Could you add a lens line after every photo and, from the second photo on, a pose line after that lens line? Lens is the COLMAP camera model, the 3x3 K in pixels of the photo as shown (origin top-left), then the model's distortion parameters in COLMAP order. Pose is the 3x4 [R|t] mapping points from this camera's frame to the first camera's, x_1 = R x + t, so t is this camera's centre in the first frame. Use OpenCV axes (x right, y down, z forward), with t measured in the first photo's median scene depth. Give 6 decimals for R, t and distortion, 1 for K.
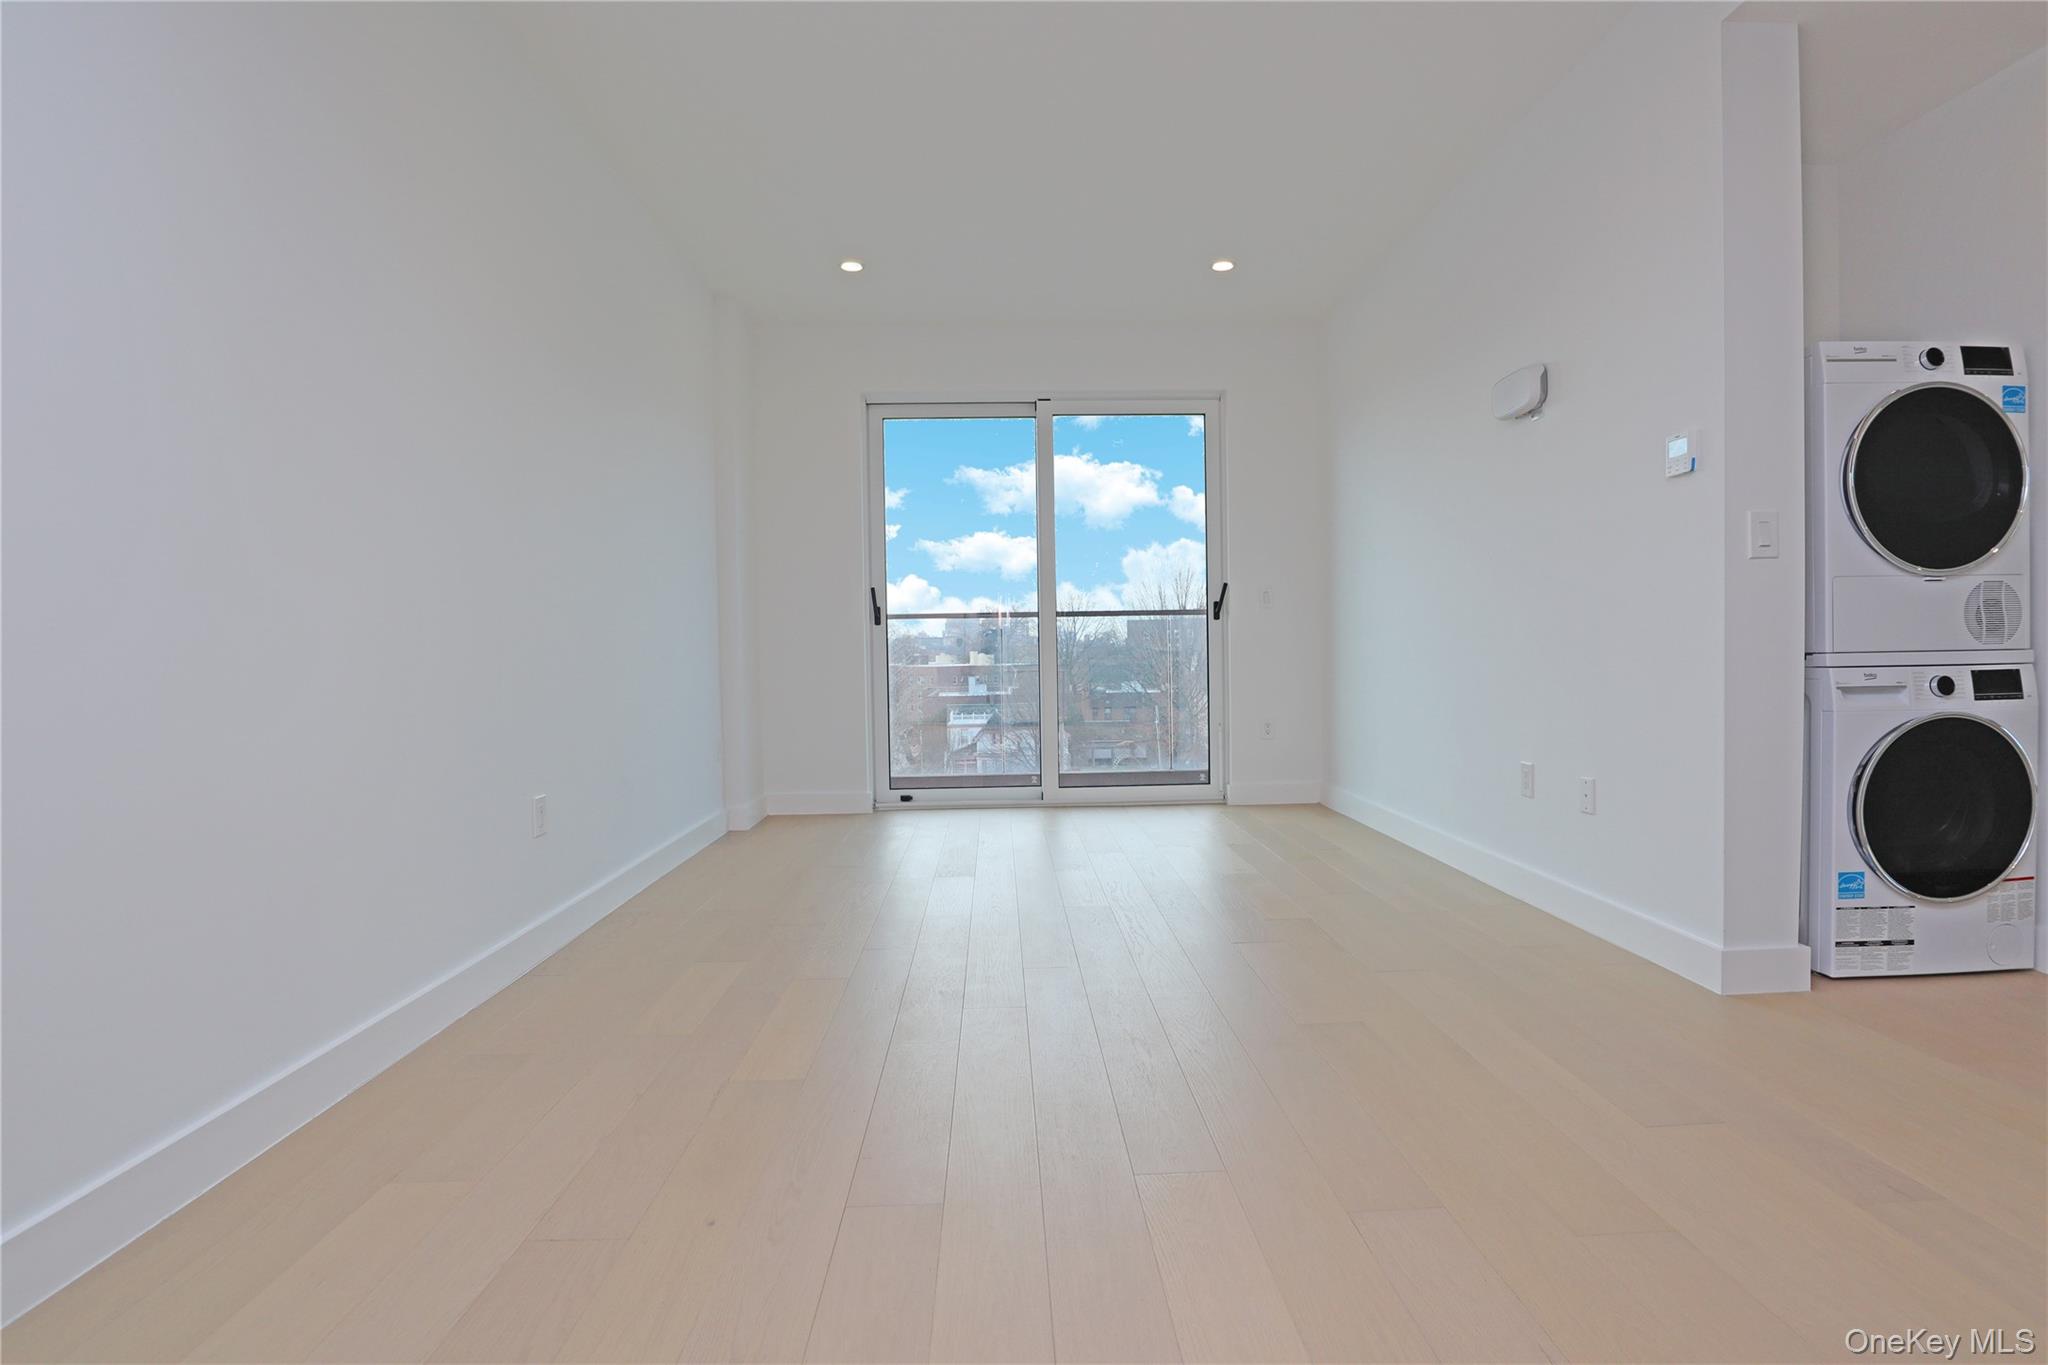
lens RADIAL K [[1035.2, 0, 1044.8], [0, 1035.2, 684.3], [0, 0, 1]] dist [-0.037858, 0.007824]
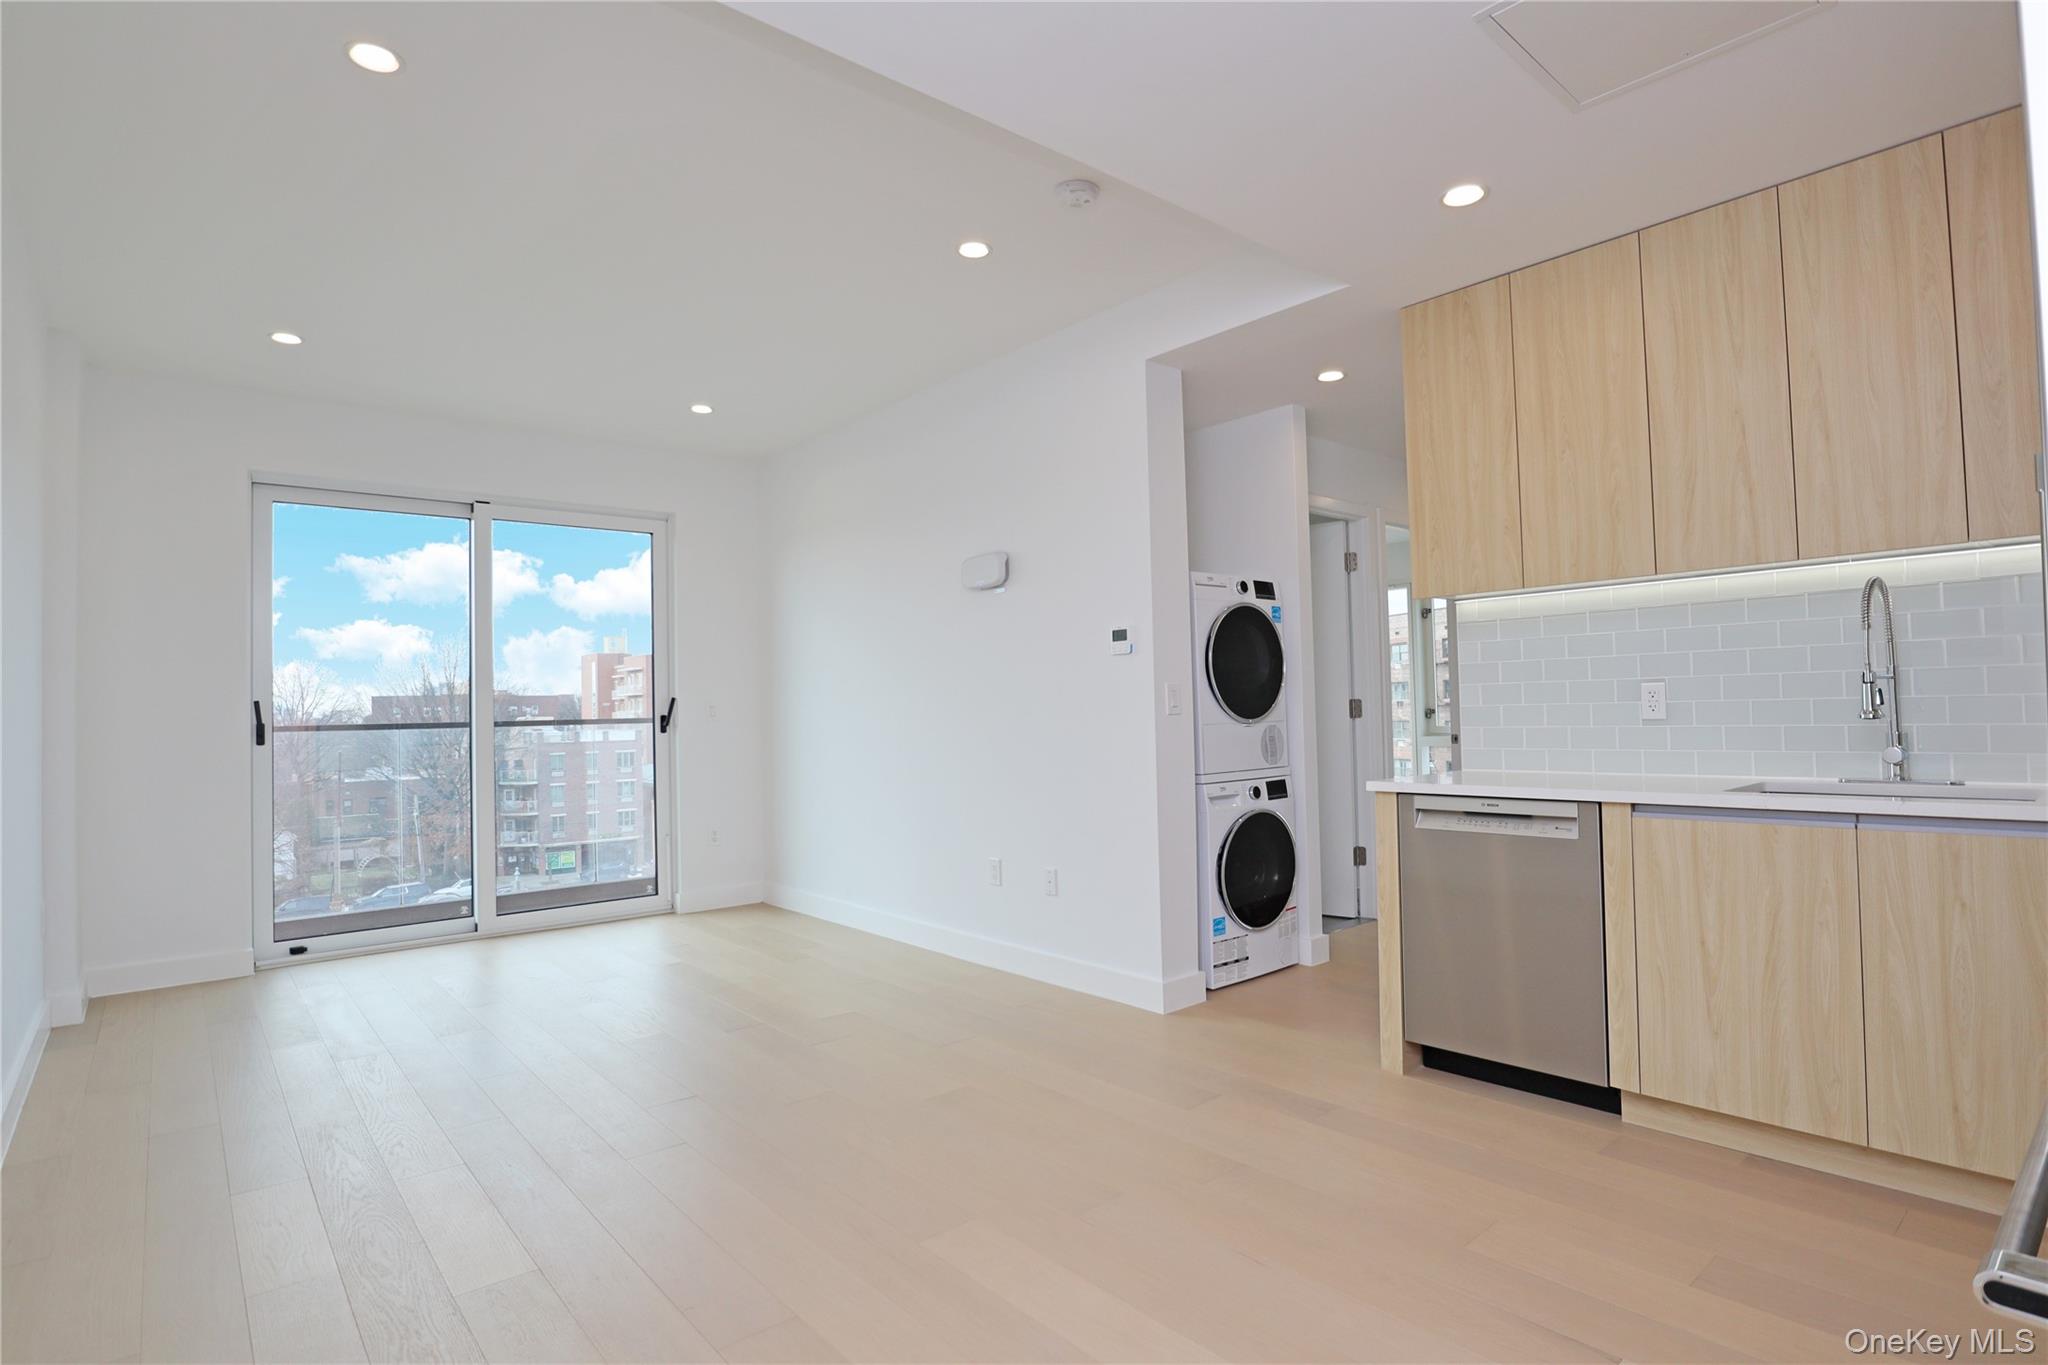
lens RADIAL K [[1035.2, 0, 1030.8], [0, 1035.2, 685.2], [0, 0, 1]] dist [-0.037858, 0.007824]
pose [[0.783374, 0.012727, 0.621421, -0.308184], [0.030778, 0.997770, -0.059234, -0.062795], [-0.620789, 0.065529, 0.781235, -0.048684]]
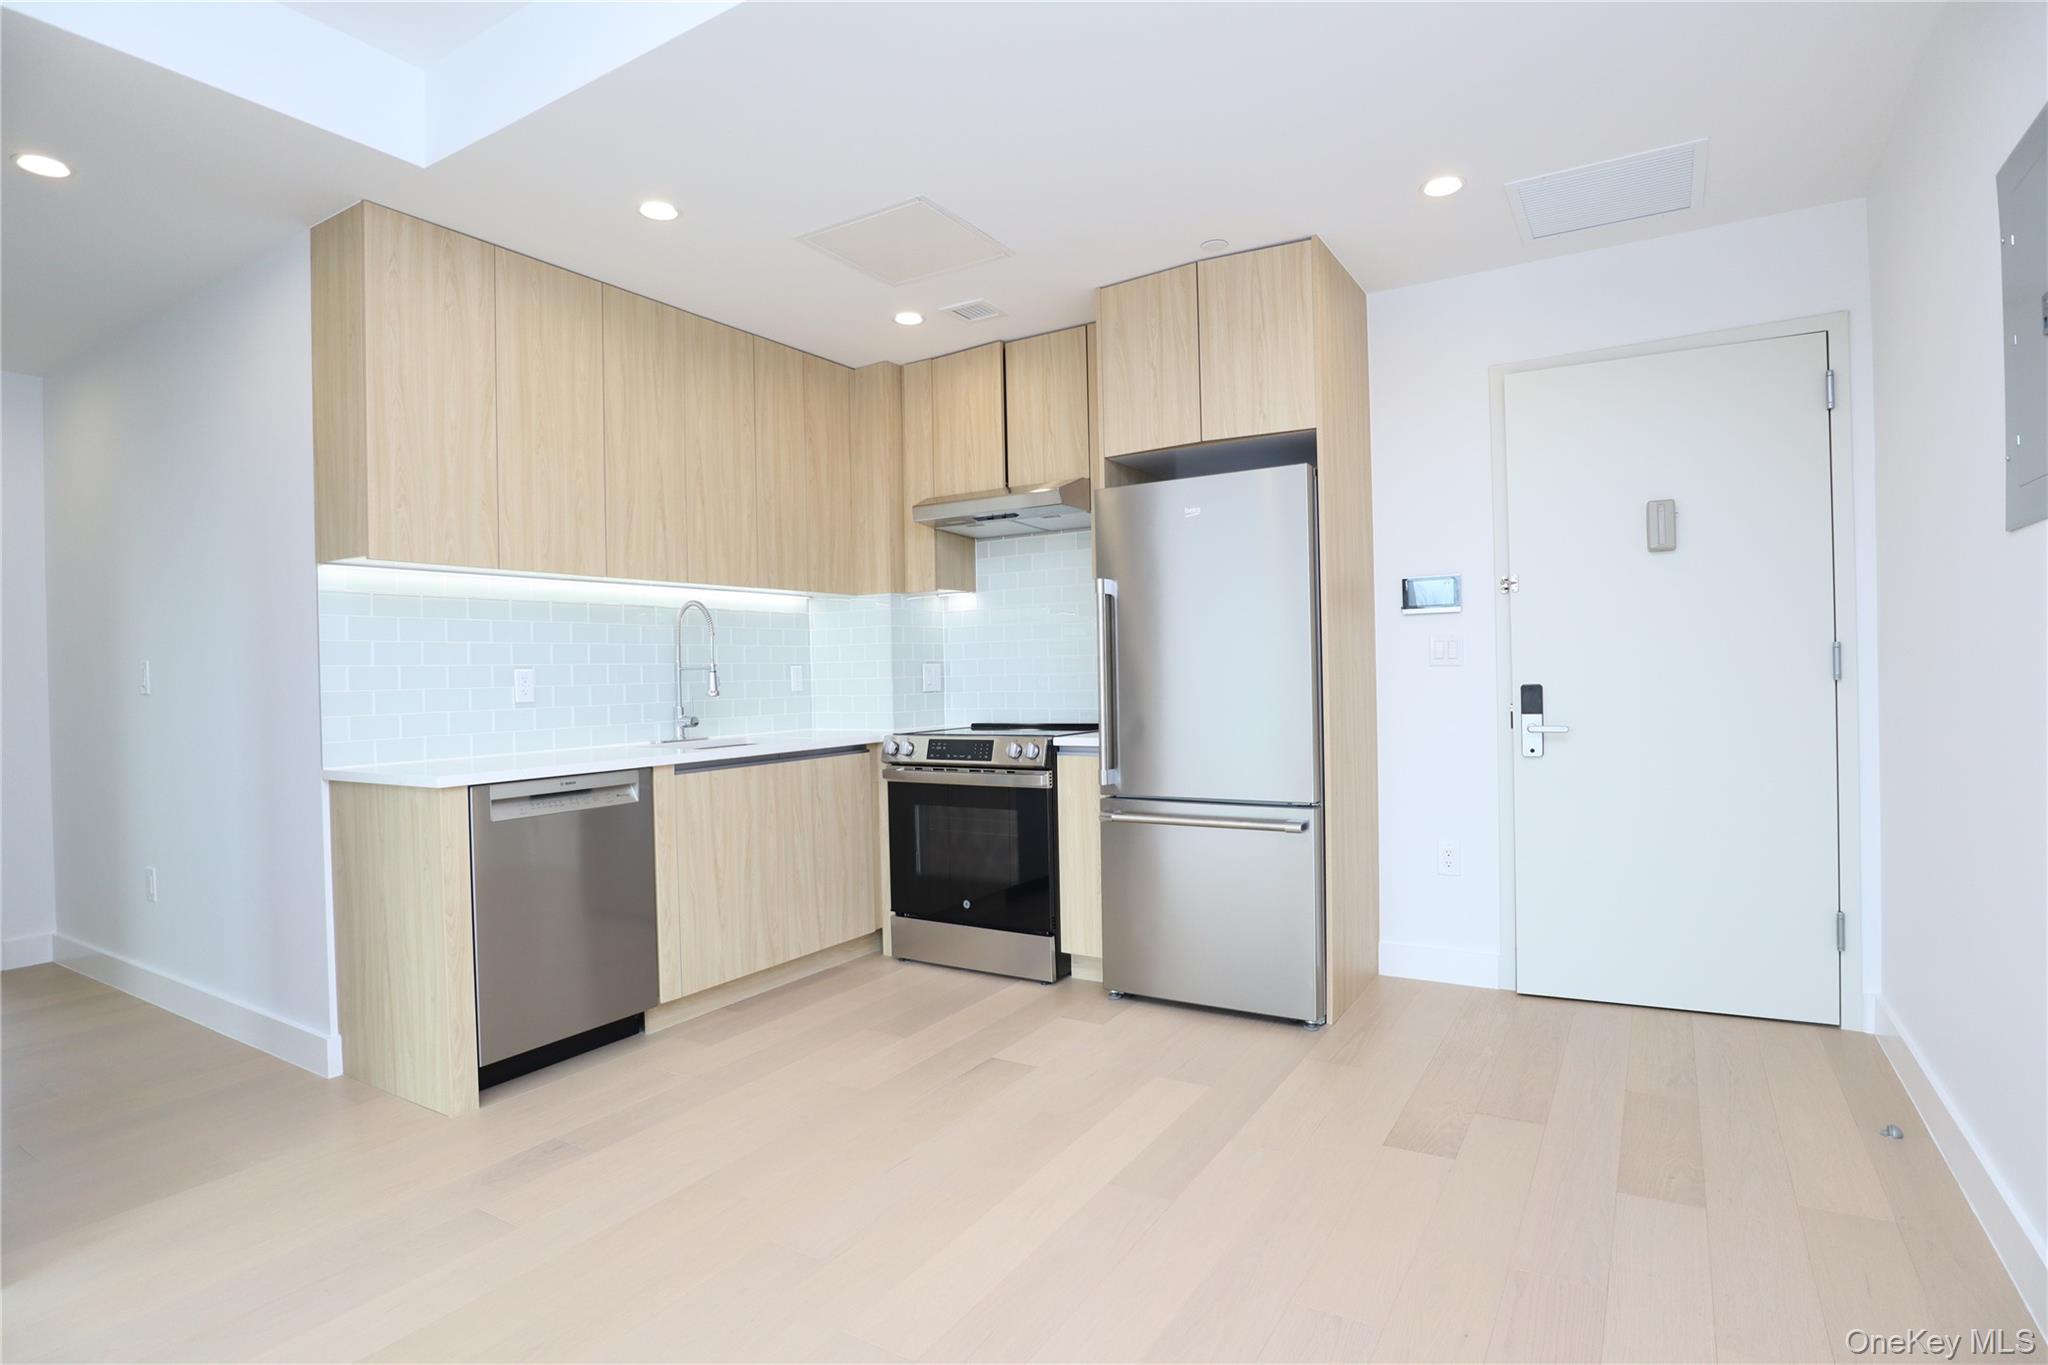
lens RADIAL K [[1035.2, 0, 1020.3], [0, 1035.2, 684.2], [0, 0, 1]] dist [-0.037858, 0.007824]
pose [[-0.824252, 0.025865, 0.565632, -0.276896], [0.051475, 0.998242, 0.029364, -0.098122], [-0.563879, 0.053319, -0.824135, 1.088124]]
